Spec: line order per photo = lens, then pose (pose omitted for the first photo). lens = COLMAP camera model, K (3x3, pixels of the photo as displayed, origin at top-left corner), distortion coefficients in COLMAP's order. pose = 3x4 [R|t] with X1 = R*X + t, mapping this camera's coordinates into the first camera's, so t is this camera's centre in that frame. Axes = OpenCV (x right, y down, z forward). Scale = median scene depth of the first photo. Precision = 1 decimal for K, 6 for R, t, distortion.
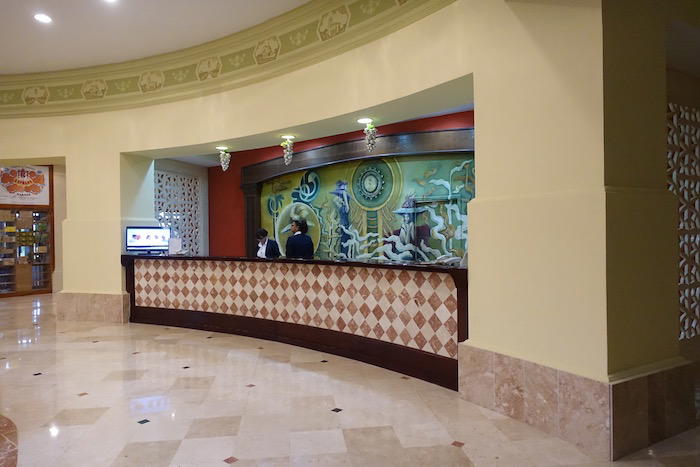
lens RADIAL K [[488.3, 0, 349.6], [0, 488.3, 233.0], [0, 0, 1]] dist [-0.001816, -0.000152]
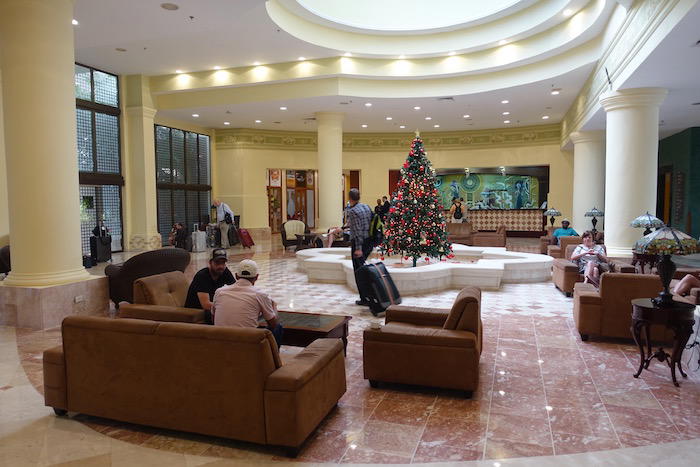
lens RADIAL K [[488.3, 0, 351.0], [0, 488.3, 233.9], [0, 0, 1]] dist [-0.001816, -0.000152]
pose [[0.939108, -0.020186, 0.343028, -1.550319], [-0.000747, 0.998151, 0.060781, 0.016571], [-0.343621, -0.057336, 0.937357, -1.333183]]
